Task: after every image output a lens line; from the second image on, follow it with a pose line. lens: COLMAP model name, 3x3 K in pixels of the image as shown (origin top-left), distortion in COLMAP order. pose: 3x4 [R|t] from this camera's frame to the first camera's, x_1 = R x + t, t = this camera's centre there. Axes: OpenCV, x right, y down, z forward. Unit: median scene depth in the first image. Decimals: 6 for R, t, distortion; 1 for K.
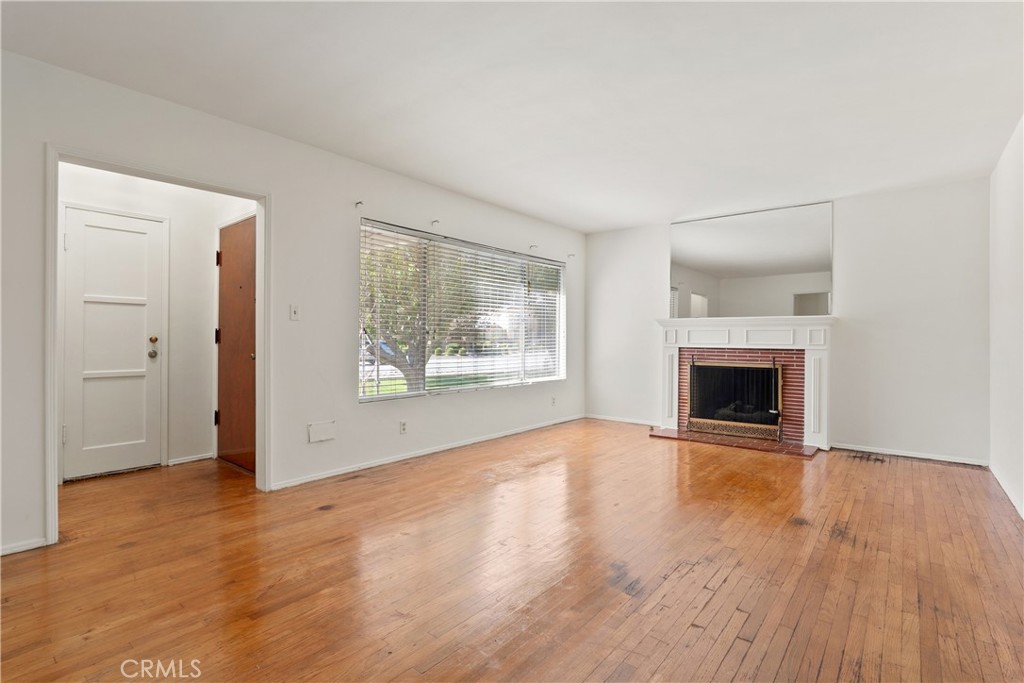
lens RADIAL K [[483.2, 0, 514.2], [0, 483.2, 339.6], [0, 0, 1]] dist [-0.022668, 0.005073]
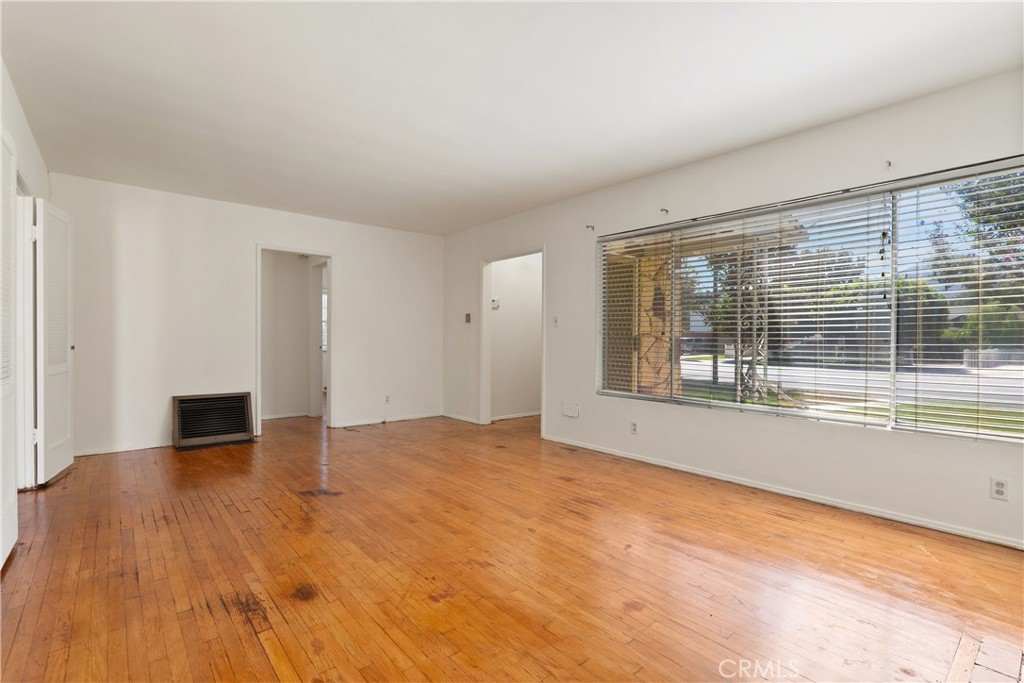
lens RADIAL K [[483.2, 0, 516.7], [0, 483.2, 341.1], [0, 0, 1]] dist [-0.022668, 0.005073]
pose [[-0.177563, 0.001003, -0.984109, 1.325815], [-0.009380, 0.999952, 0.002712, 0.000294], [0.984065, 0.009712, -0.177545, 1.530778]]
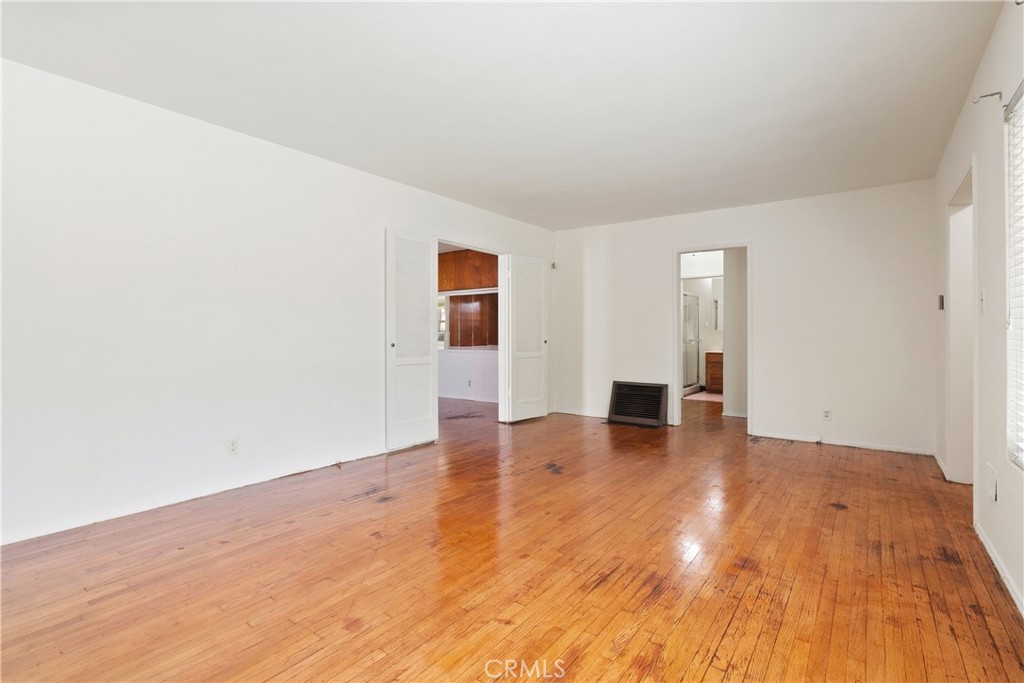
lens RADIAL K [[483.2, 0, 510.9], [0, 483.2, 338.7], [0, 0, 1]] dist [-0.022668, 0.005073]
pose [[-0.999227, -0.004736, -0.039030, 0.377461], [-0.005254, 0.999899, 0.013182, -0.007393], [0.038964, 0.013377, -0.999151, 2.259553]]
